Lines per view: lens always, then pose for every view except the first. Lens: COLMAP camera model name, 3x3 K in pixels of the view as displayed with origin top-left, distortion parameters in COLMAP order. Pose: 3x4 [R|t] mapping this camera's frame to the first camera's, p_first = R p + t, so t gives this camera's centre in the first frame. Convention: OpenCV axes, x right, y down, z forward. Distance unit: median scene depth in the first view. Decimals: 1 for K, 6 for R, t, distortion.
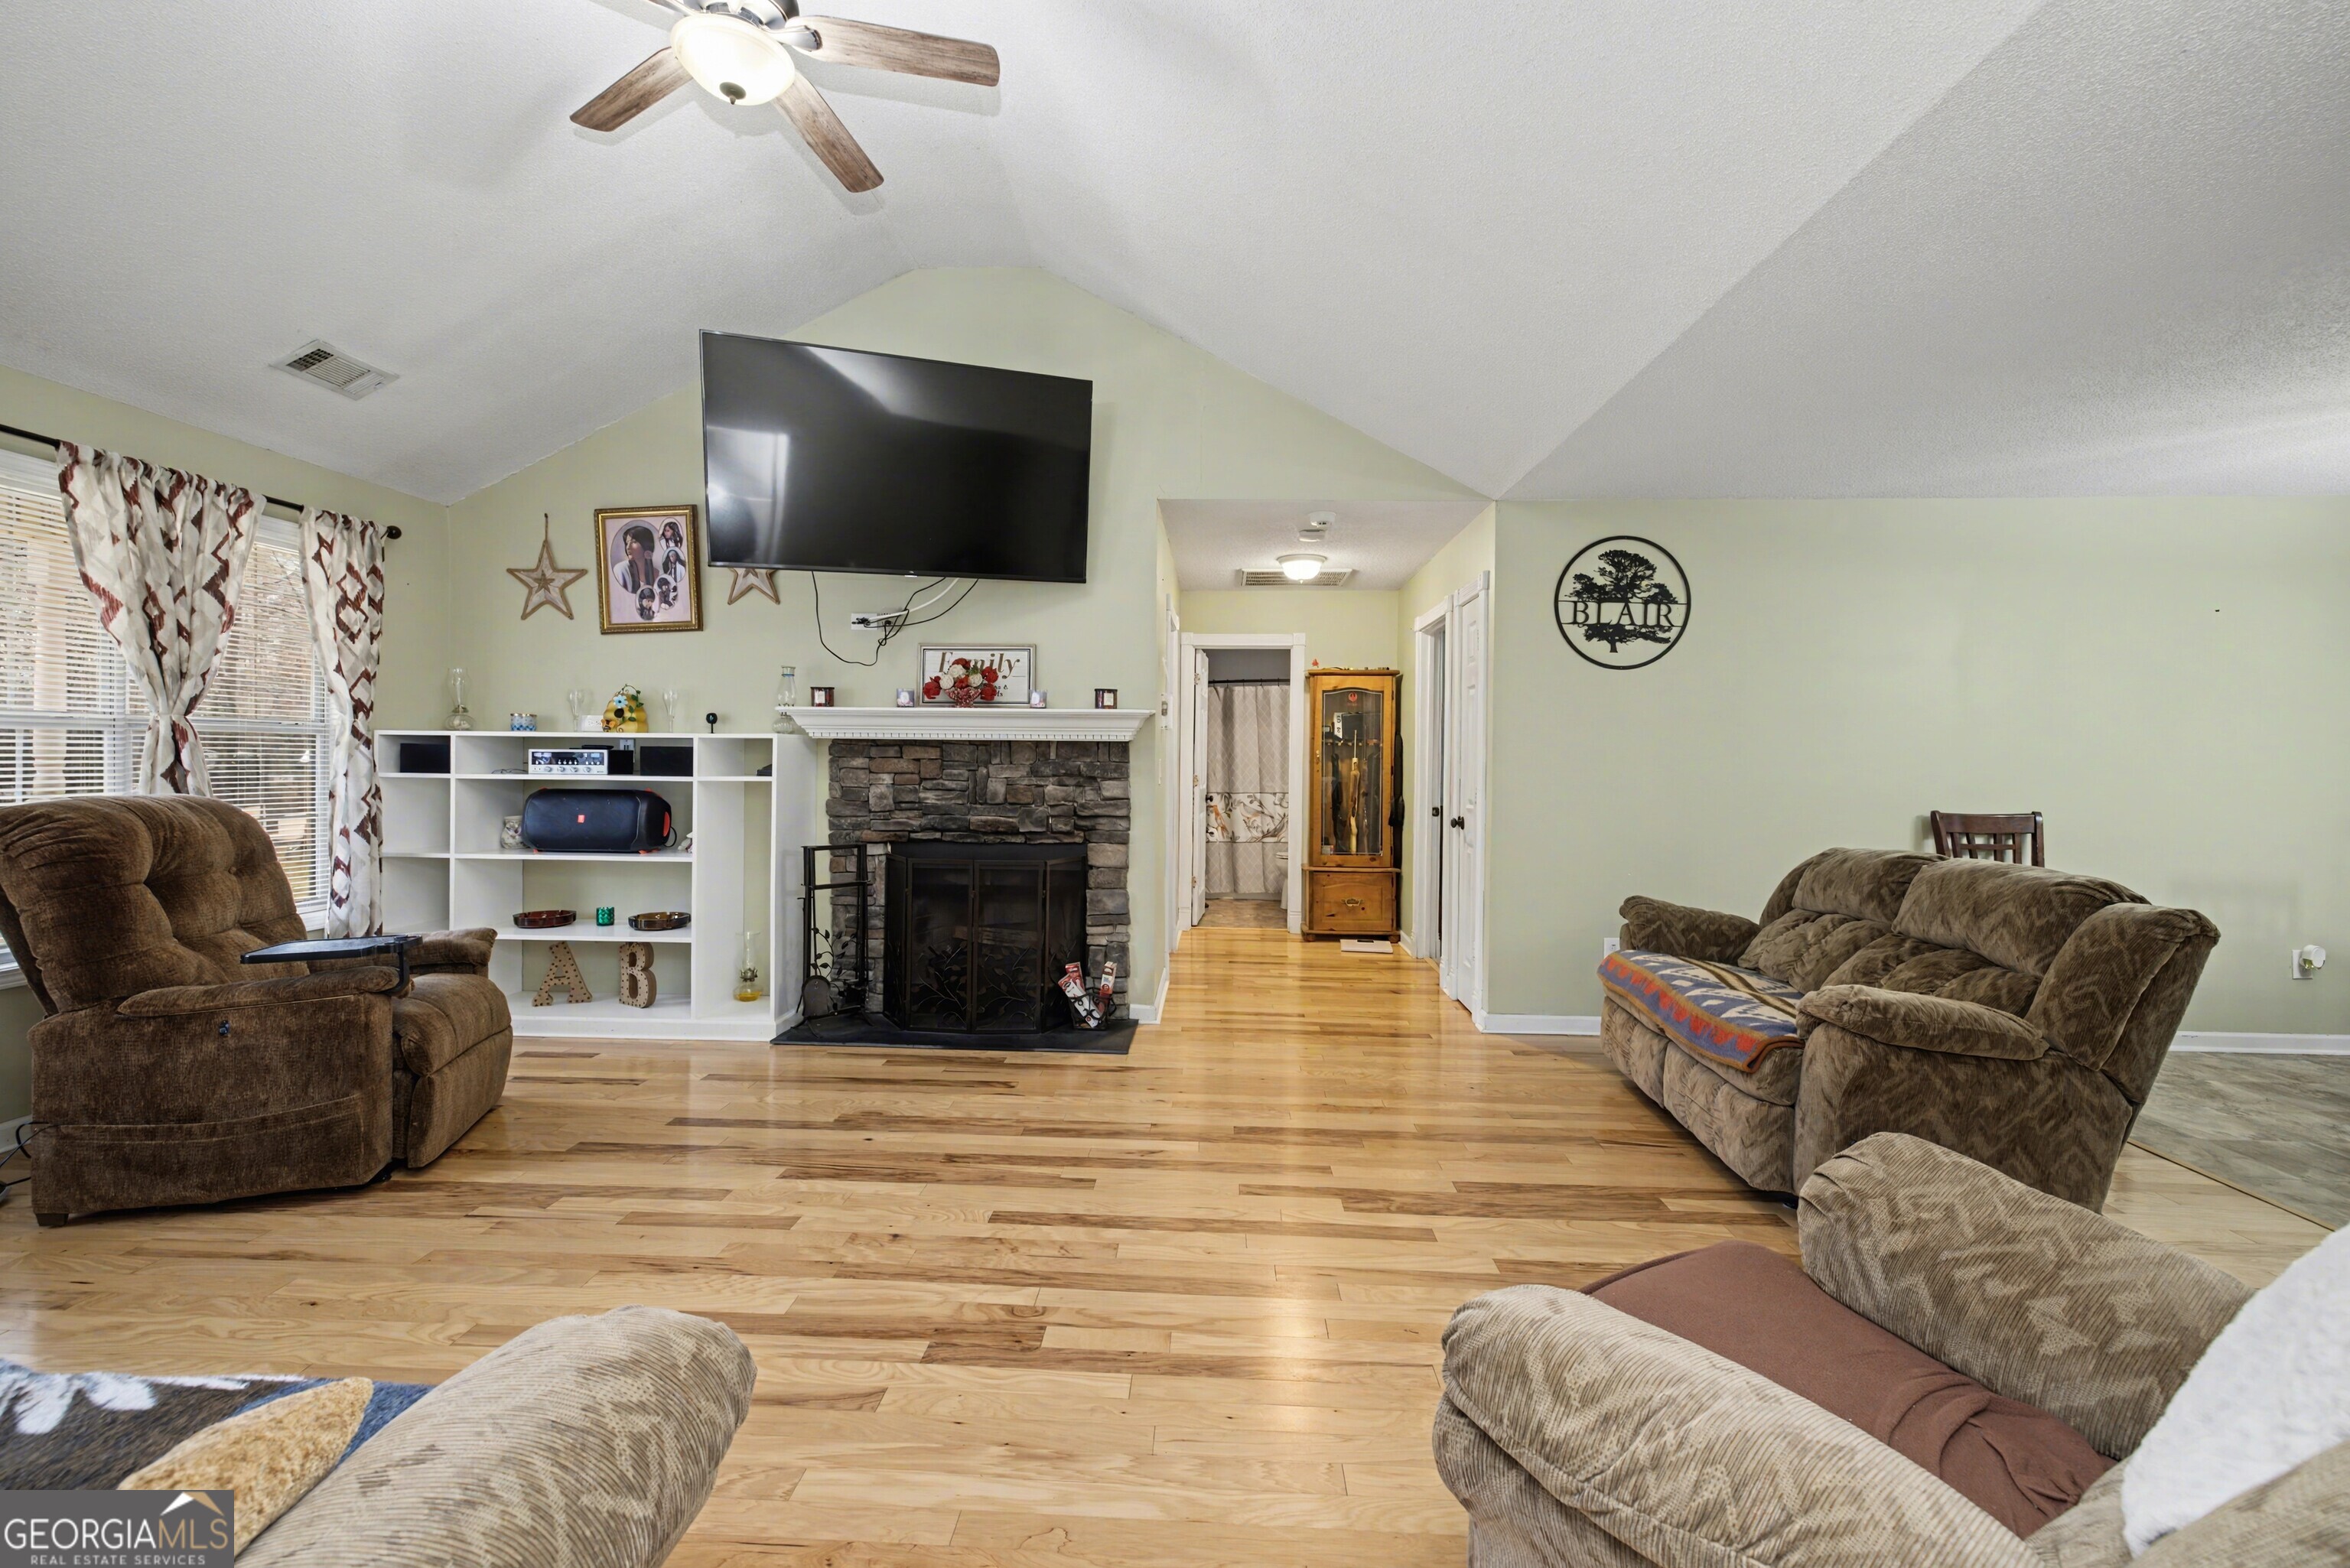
lens RADIAL K [[1024.8, 0, 1174.6], [0, 1024.8, 765.3], [0, 0, 1]] dist [0.012845, -0.000646]
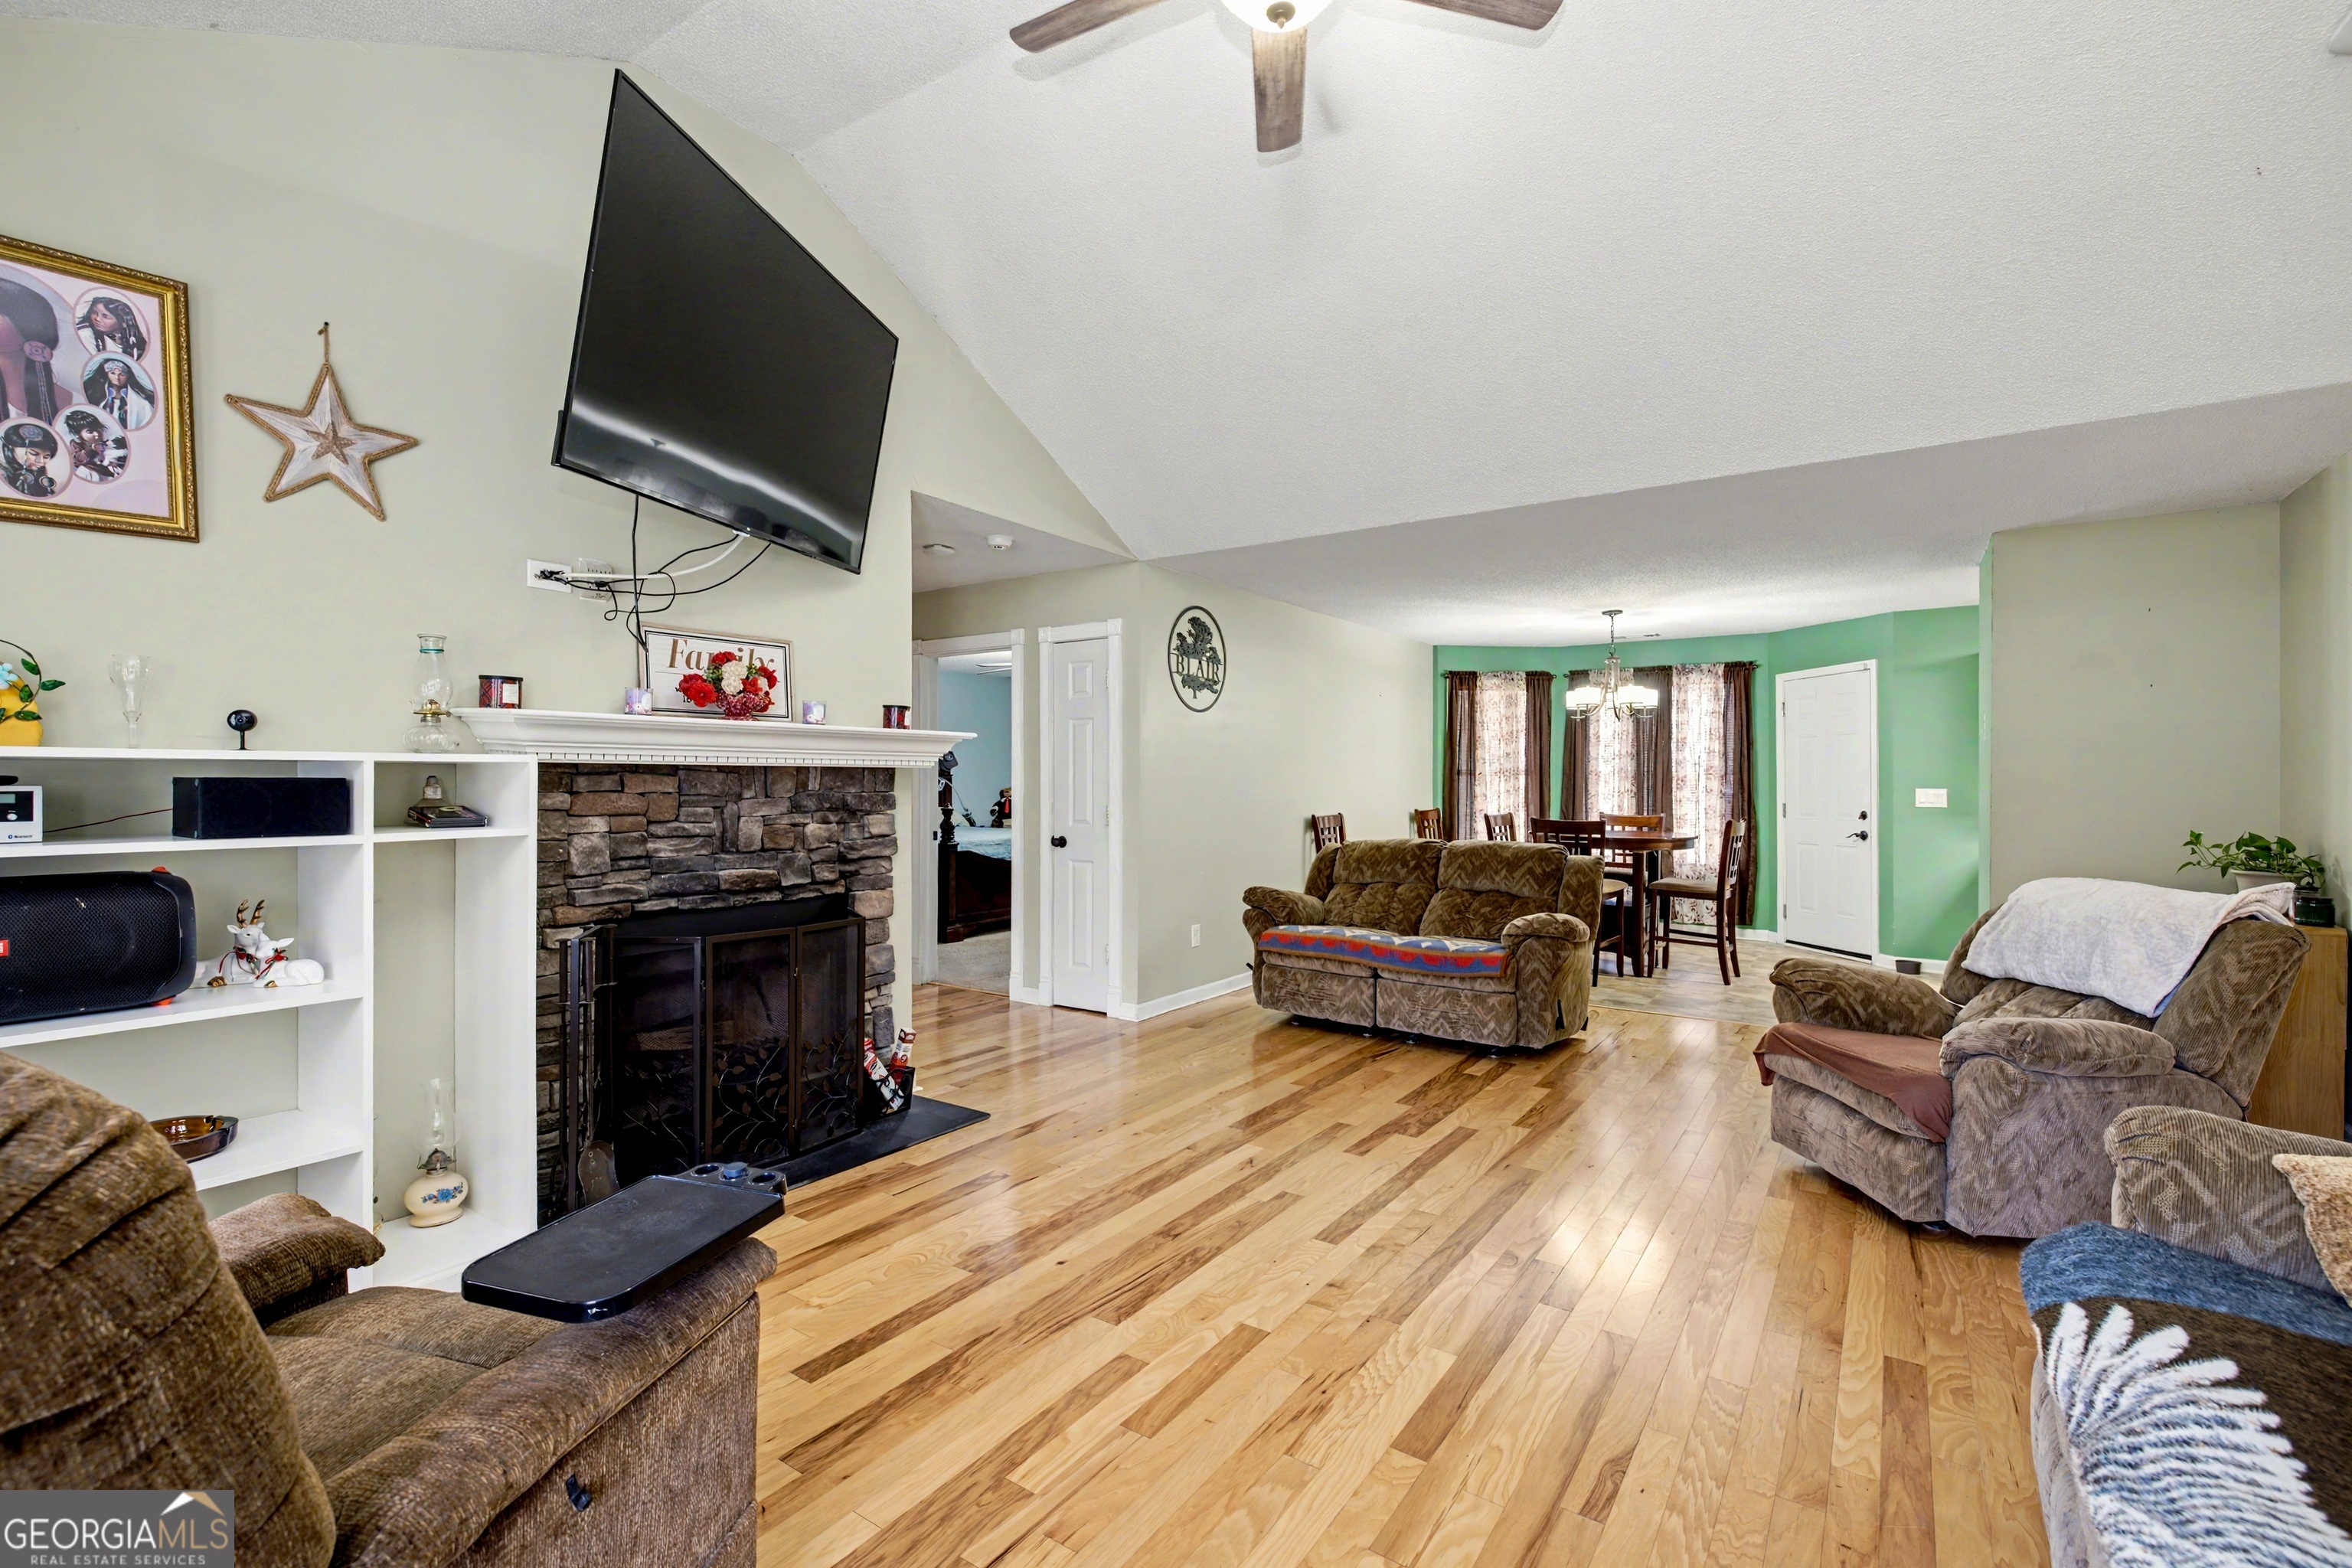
lens RADIAL K [[1025.8, 0, 1179.6], [0, 1025.8, 784.3], [0, 0, 1]] dist [0.012845, -0.000646]
pose [[0.540772, -0.010676, 0.841102, -0.638526], [0.013611, 0.999900, 0.003941, -0.009974], [-0.841059, 0.009318, 0.540863, 0.338103]]
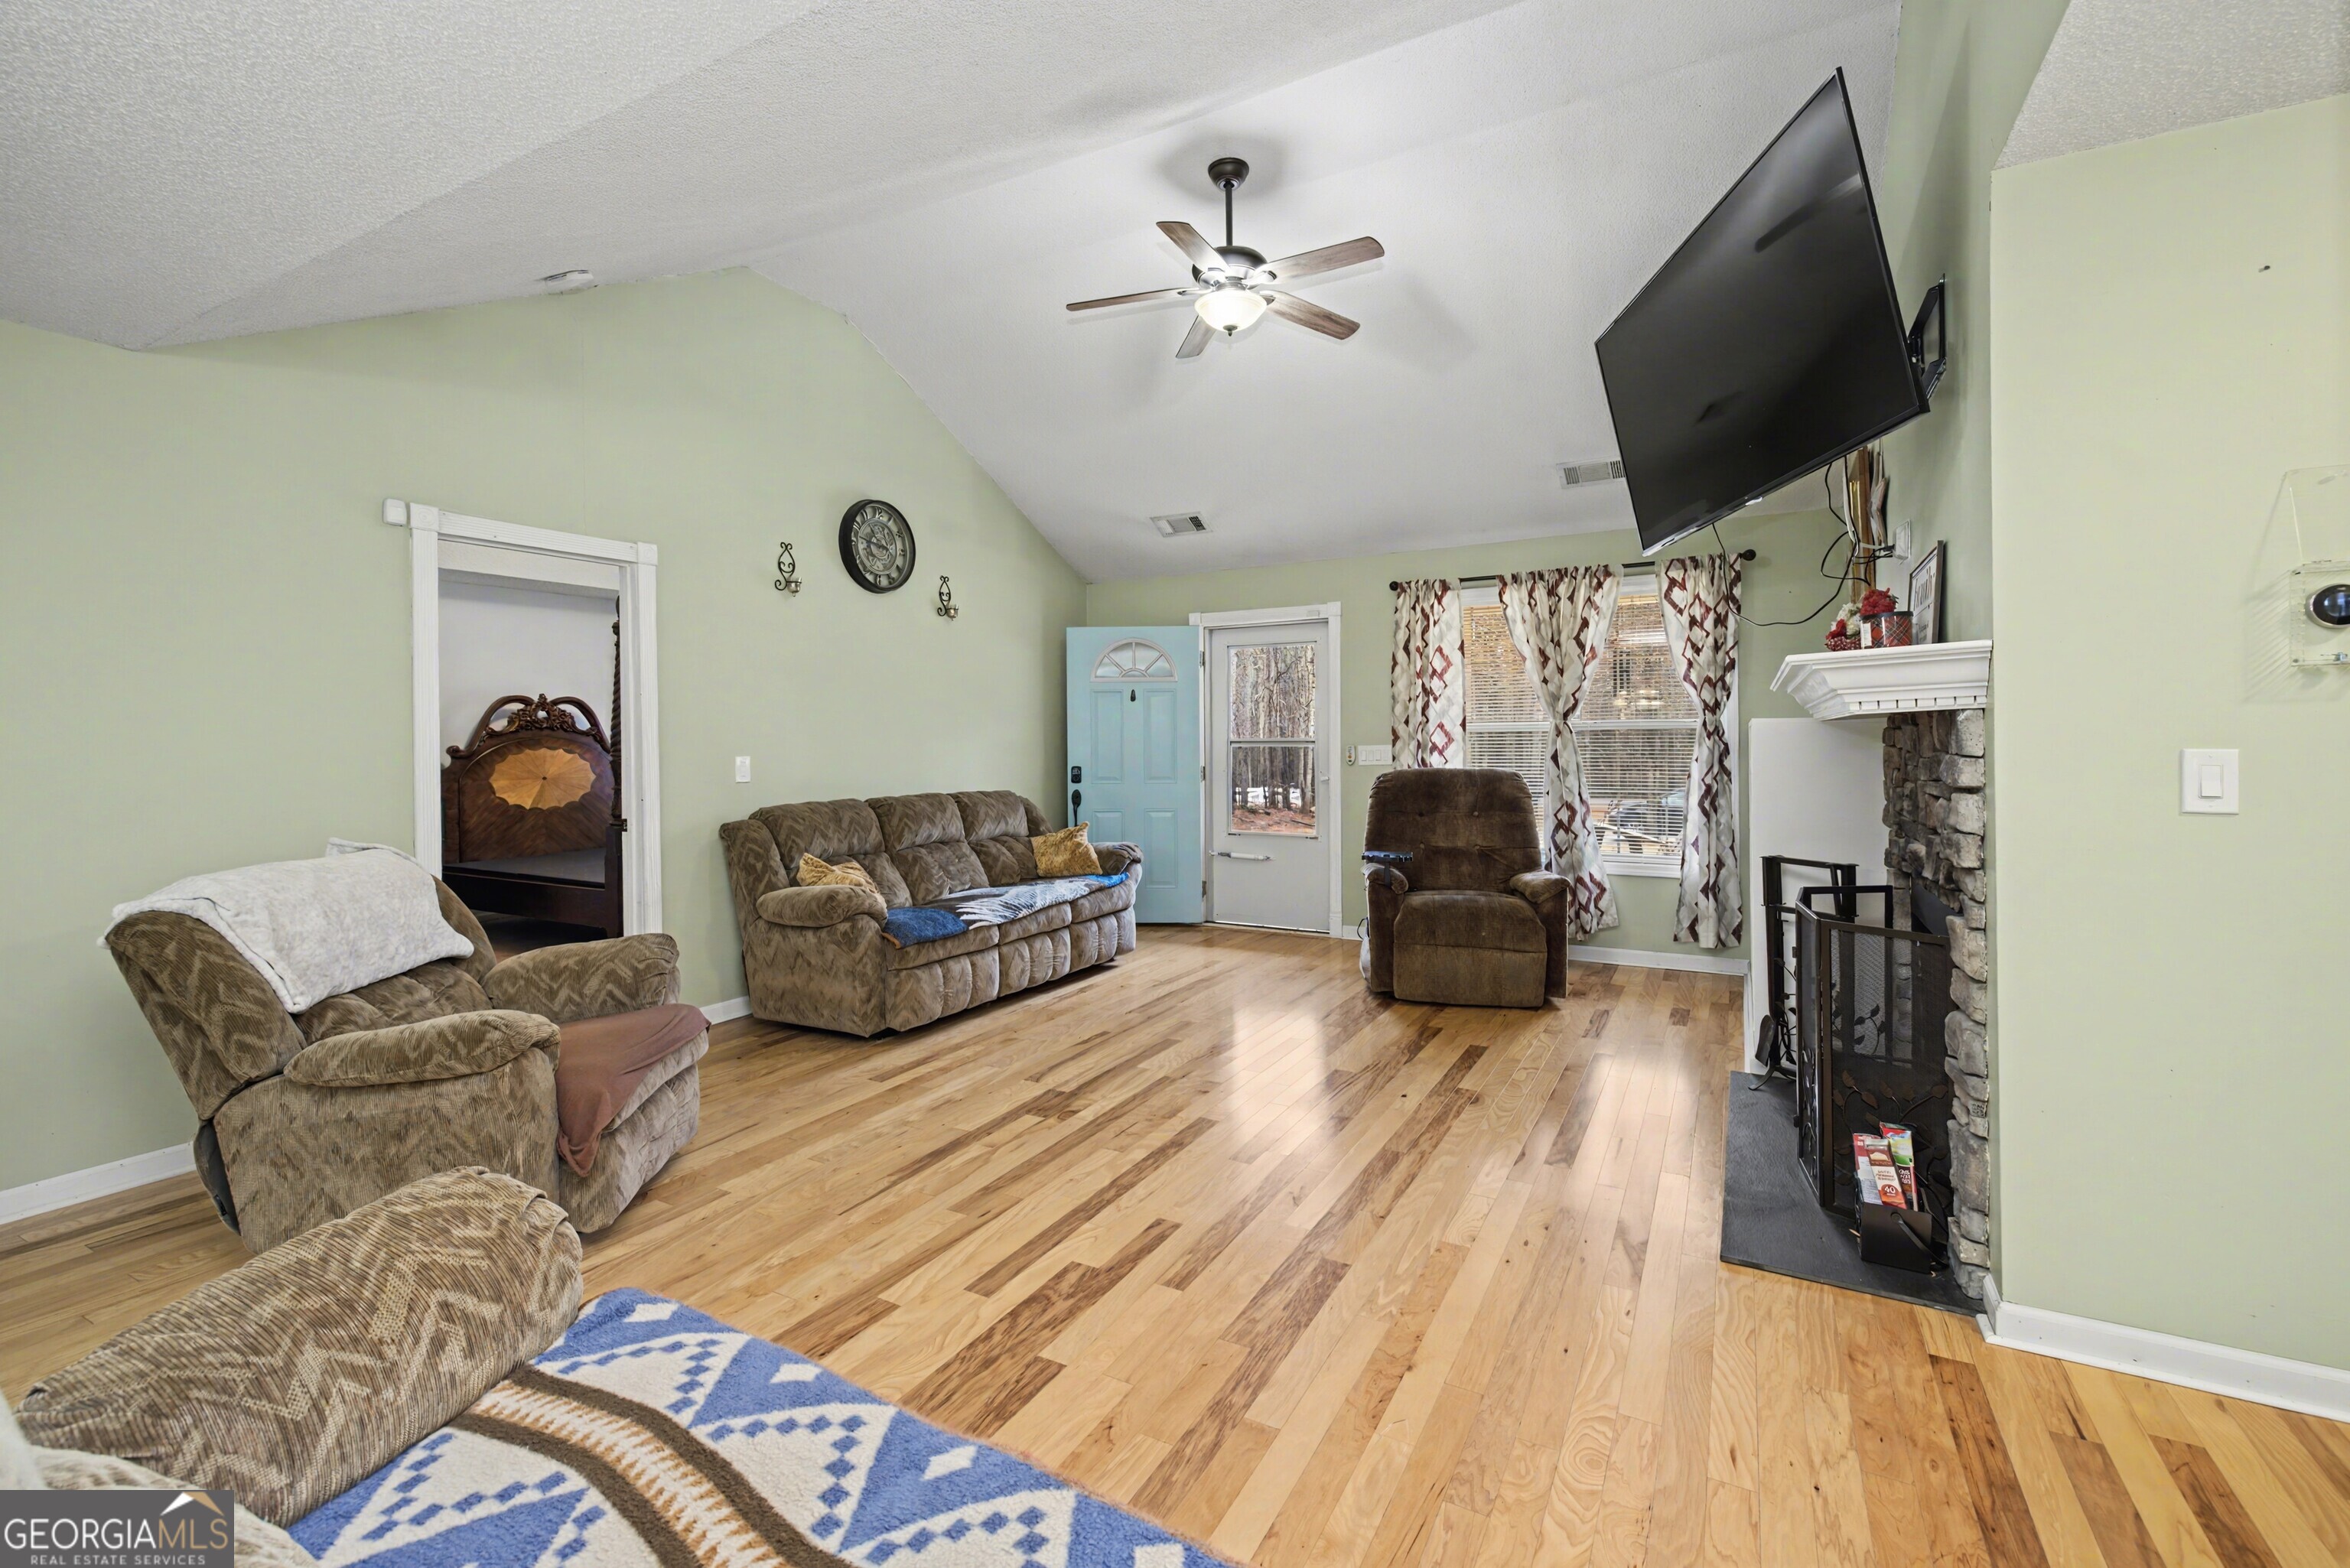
lens RADIAL K [[1024.8, 0, 1183.1], [0, 1024.8, 739.4], [0, 0, 1]] dist [0.012845, -0.000646]
pose [[-0.450164, -0.006681, -0.892921, 0.549619], [-0.005771, 0.999973, -0.004572, -0.005473], [0.892927, 0.003095, -0.450190, 0.895404]]
